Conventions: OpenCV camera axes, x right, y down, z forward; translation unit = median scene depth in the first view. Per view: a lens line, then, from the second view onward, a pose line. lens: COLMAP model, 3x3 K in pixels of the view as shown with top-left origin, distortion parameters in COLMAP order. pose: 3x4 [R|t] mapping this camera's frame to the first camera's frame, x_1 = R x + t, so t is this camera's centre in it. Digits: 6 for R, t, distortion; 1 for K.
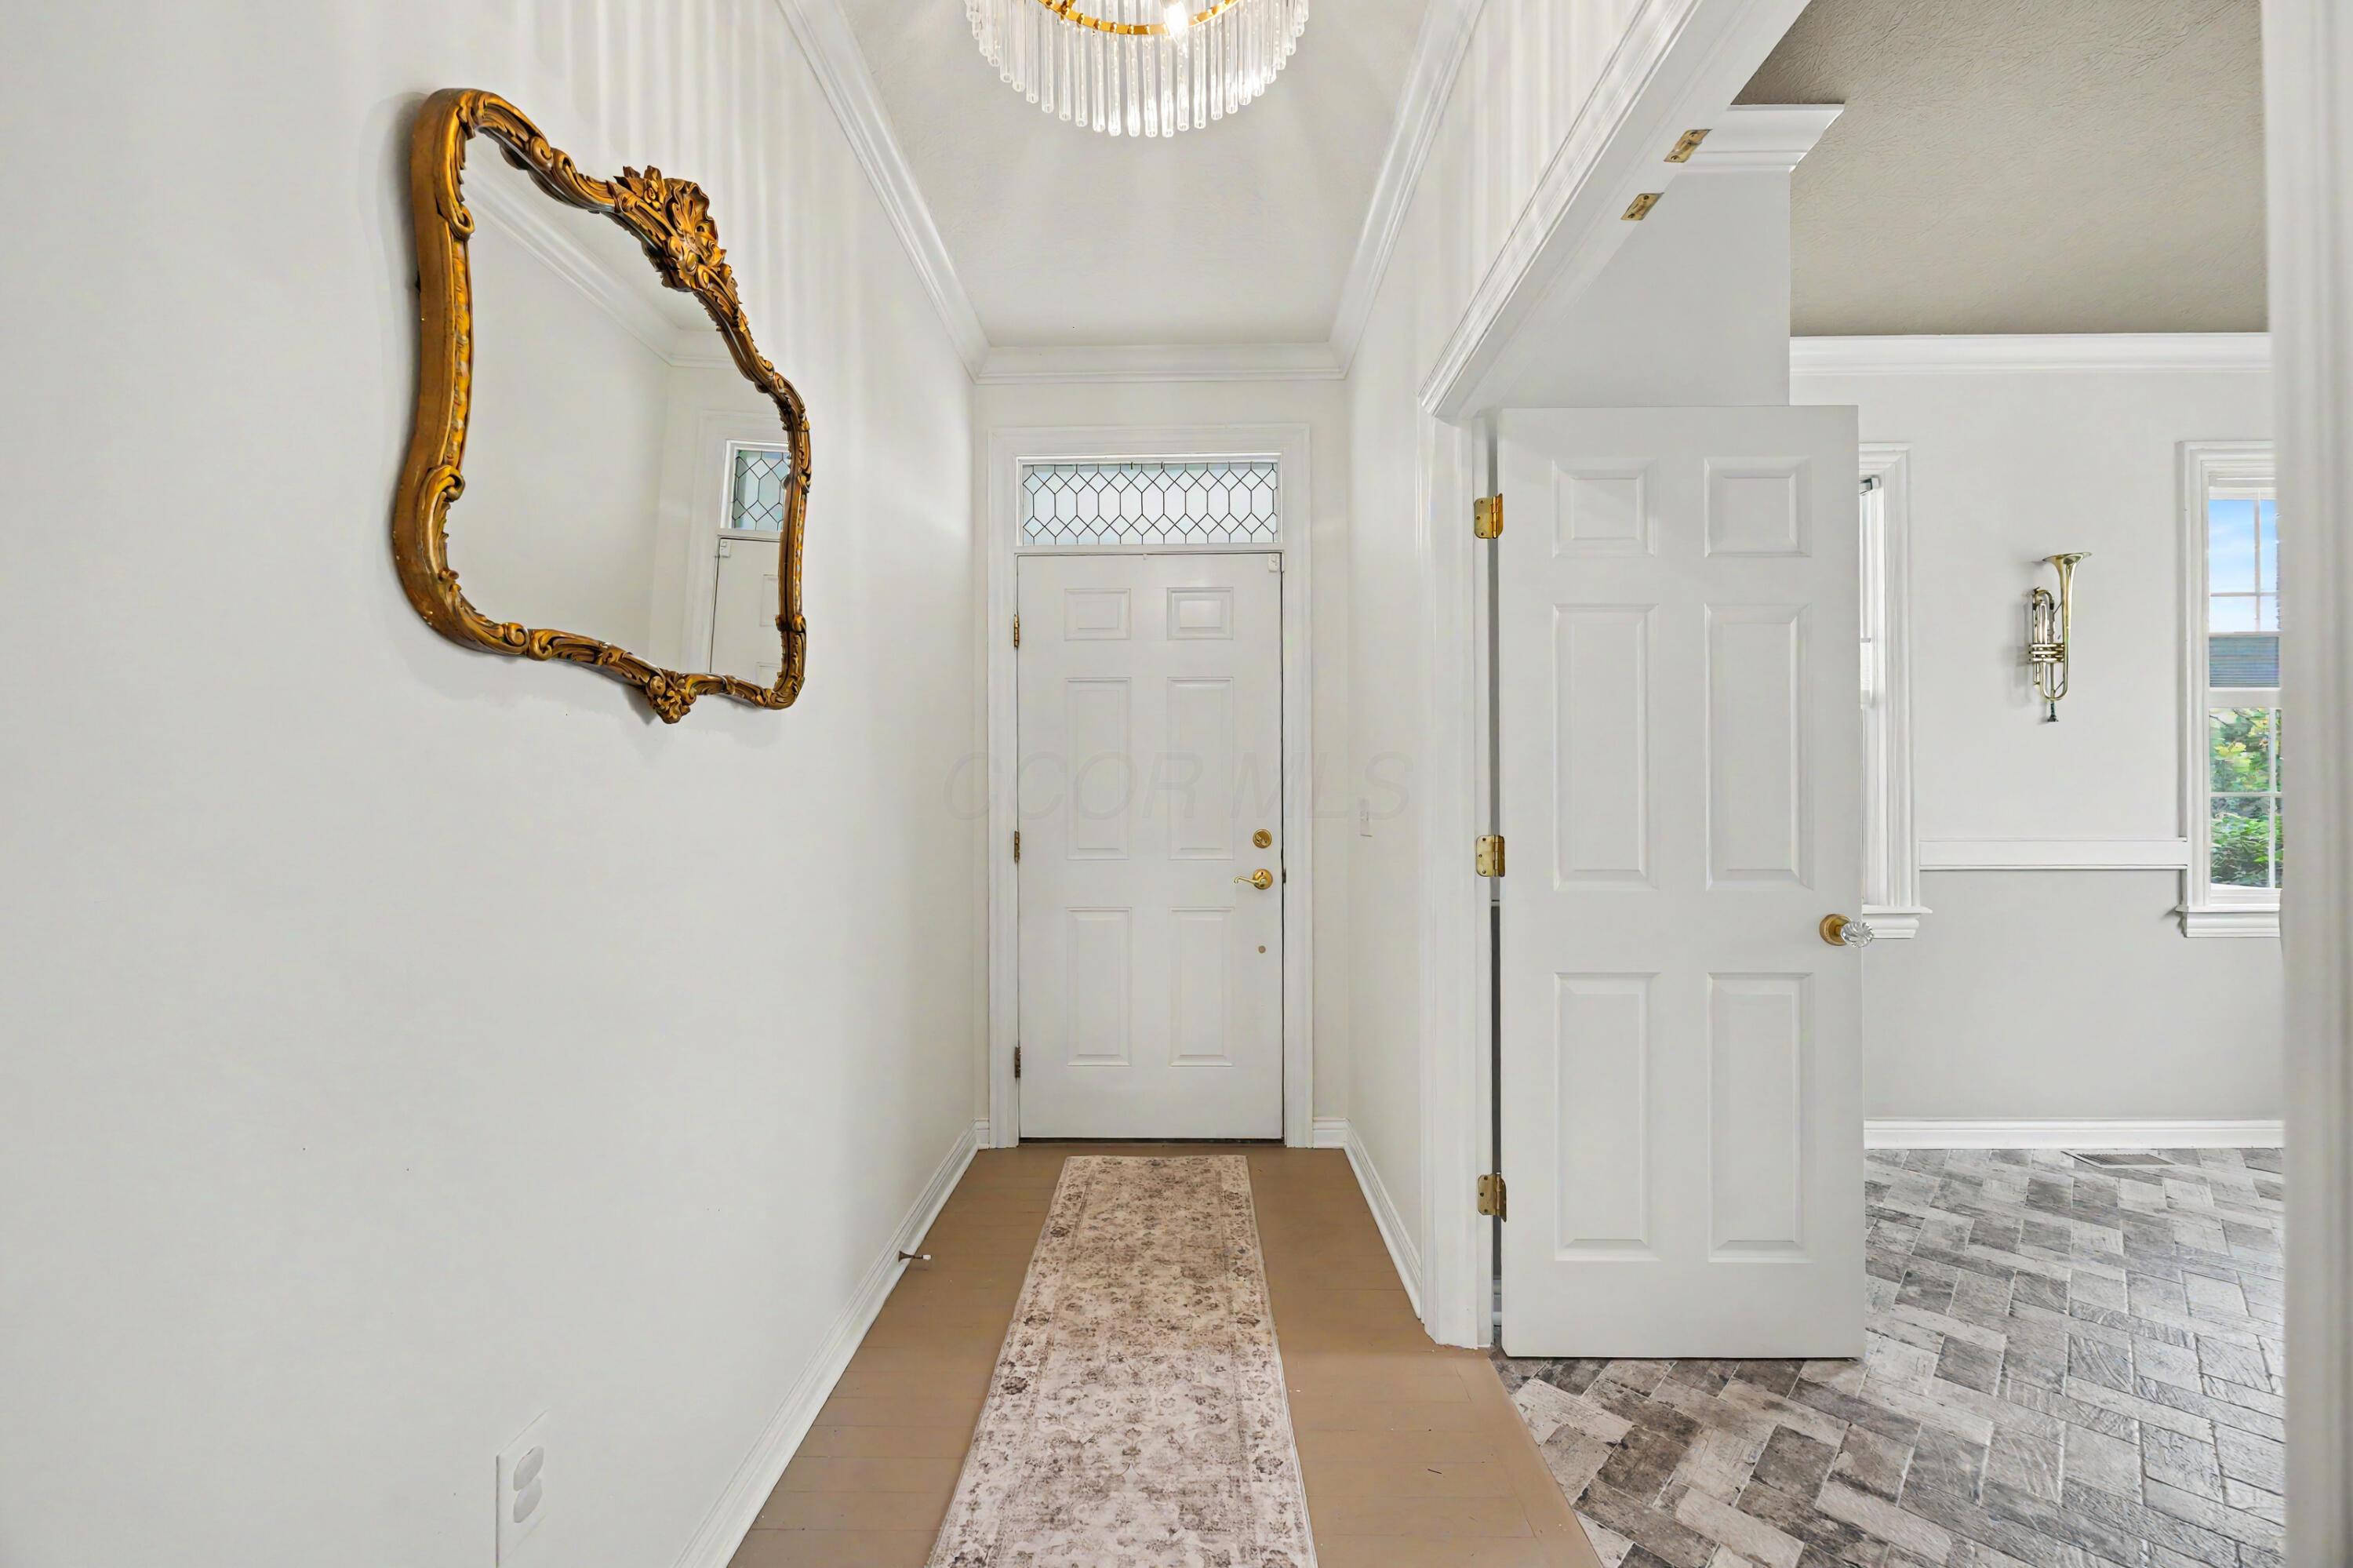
lens RADIAL K [[907.8, 0, 1181.7], [0, 907.8, 807.8], [0, 0, 1]] dist [-0.005681, 0.000353]
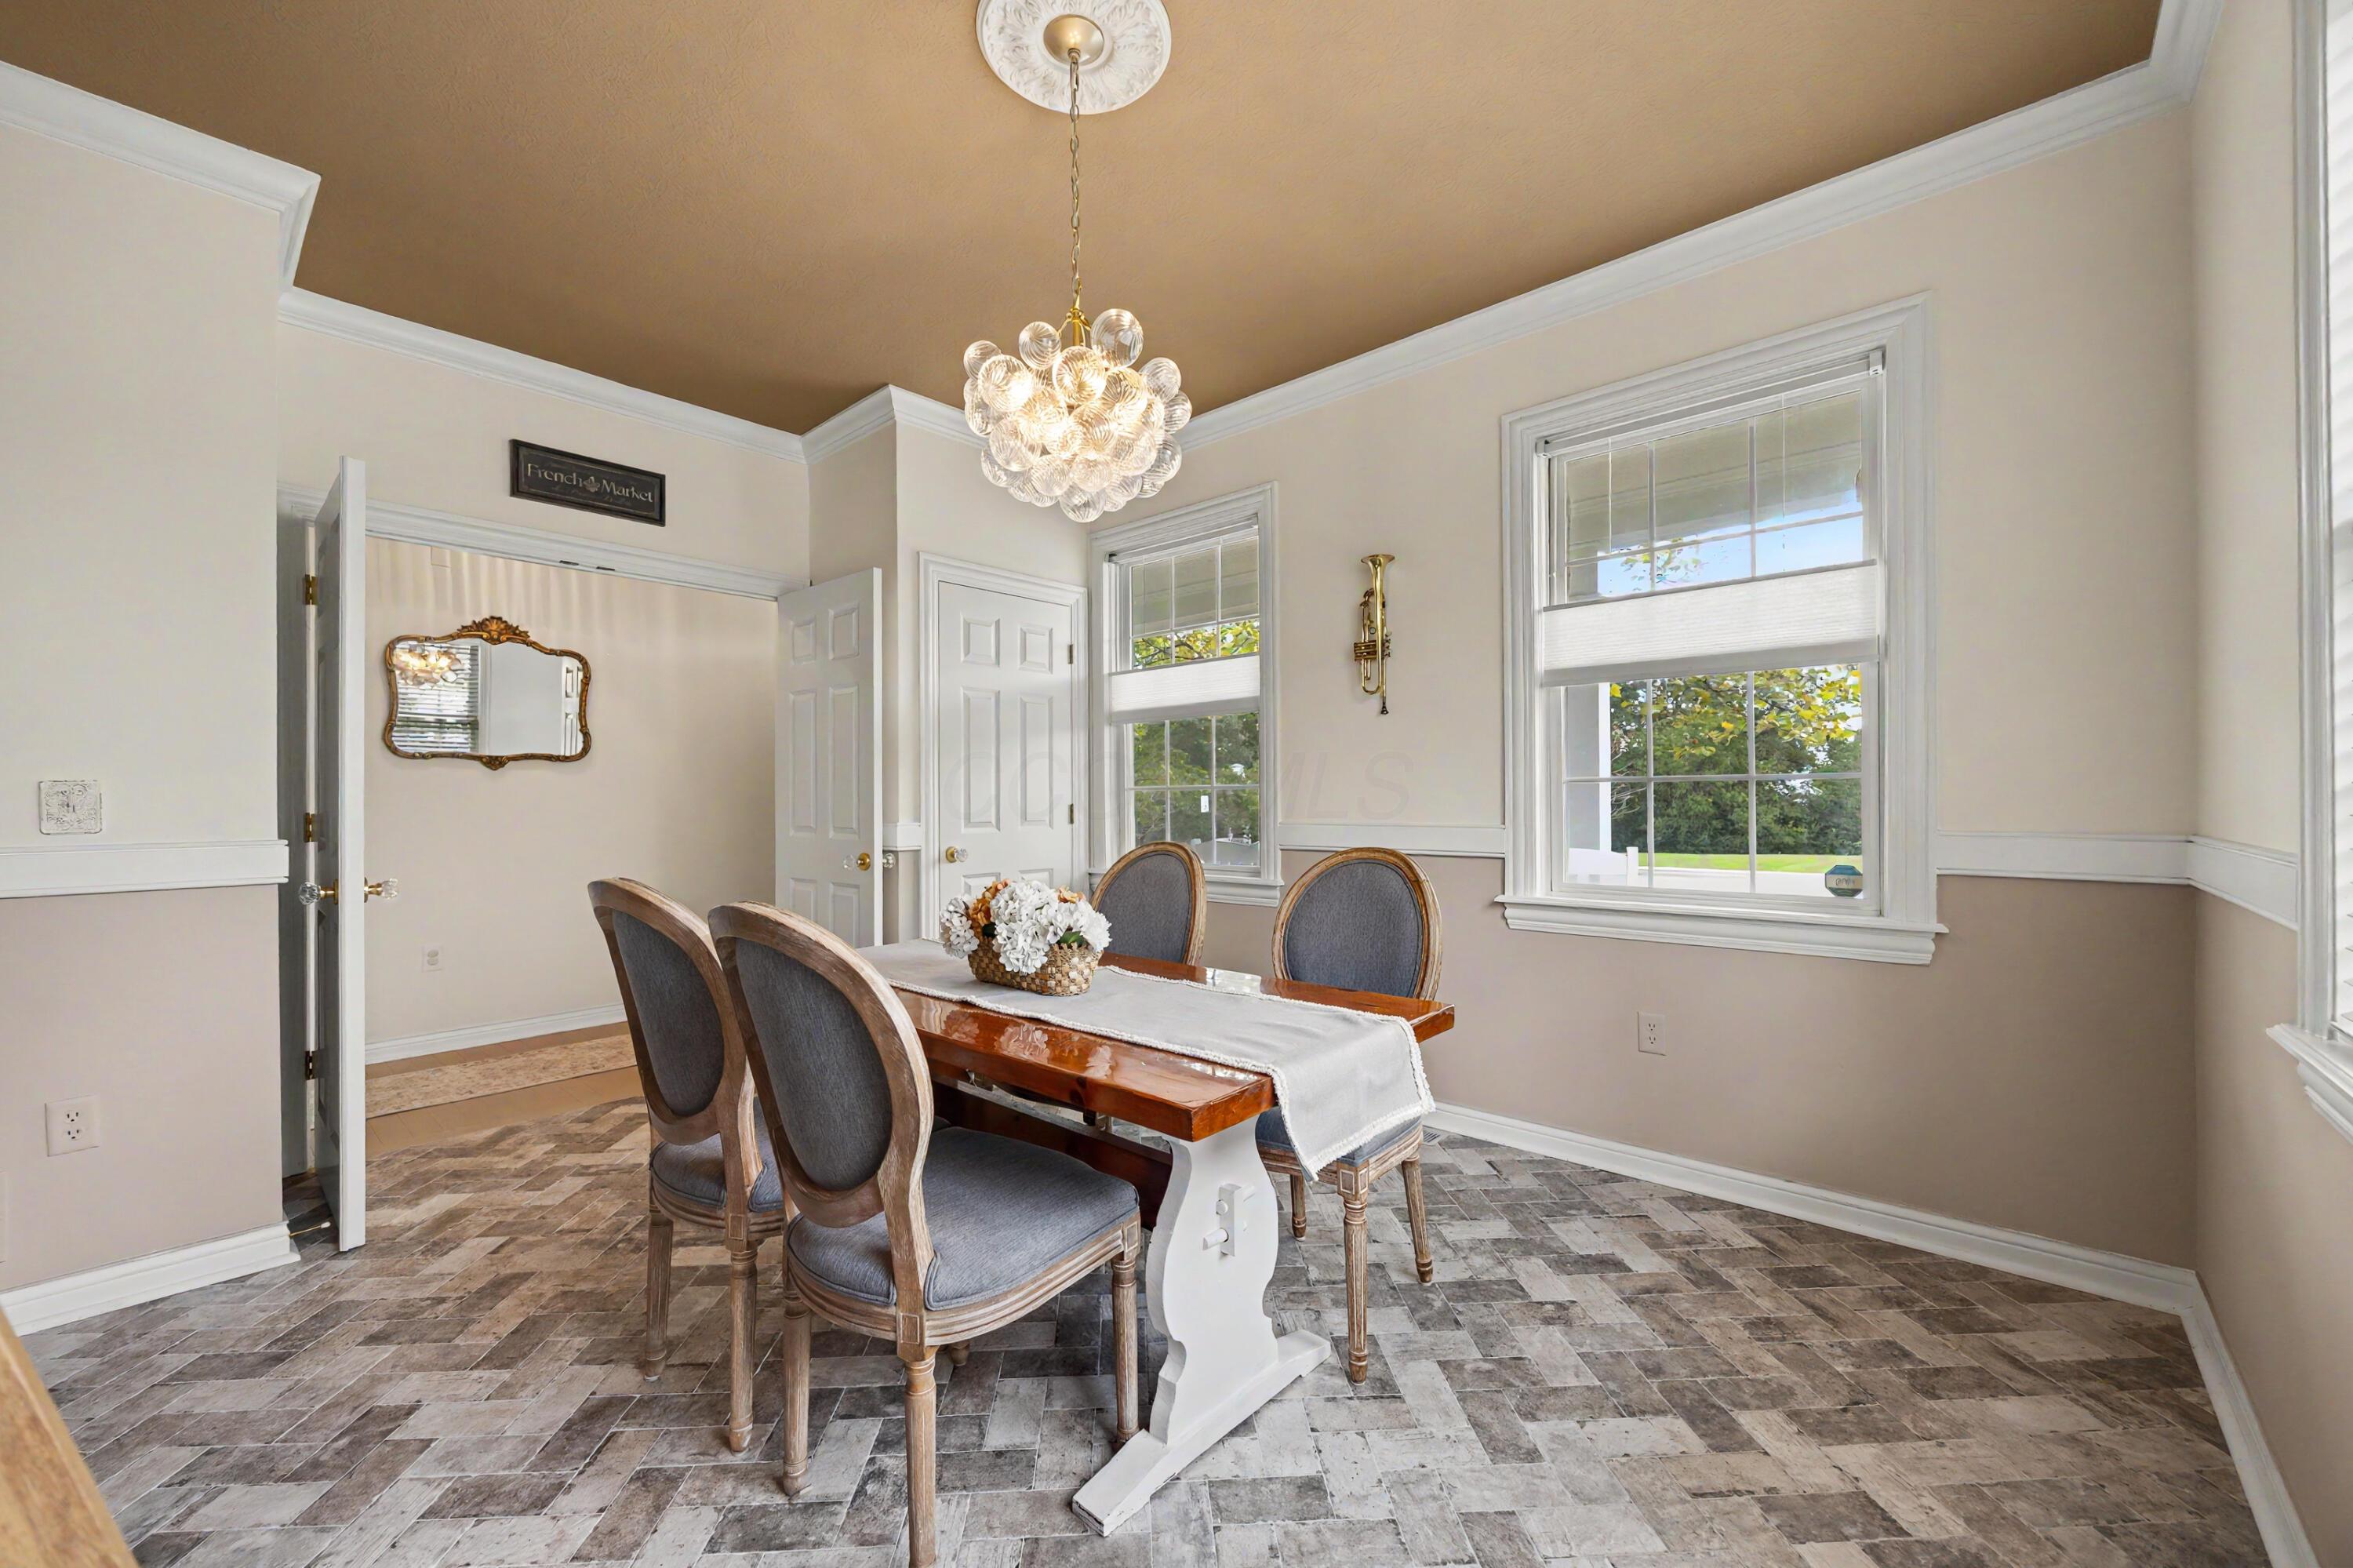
lens RADIAL K [[907.8, 0, 1182.4], [0, 907.8, 795.4], [0, 0, 1]] dist [-0.005681, 0.000353]
pose [[0.753418, 0.001635, -0.657540, 1.493504], [0.002025, 0.999986, 0.004807, -0.004096], [0.657539, -0.004953, 0.753404, 0.040356]]
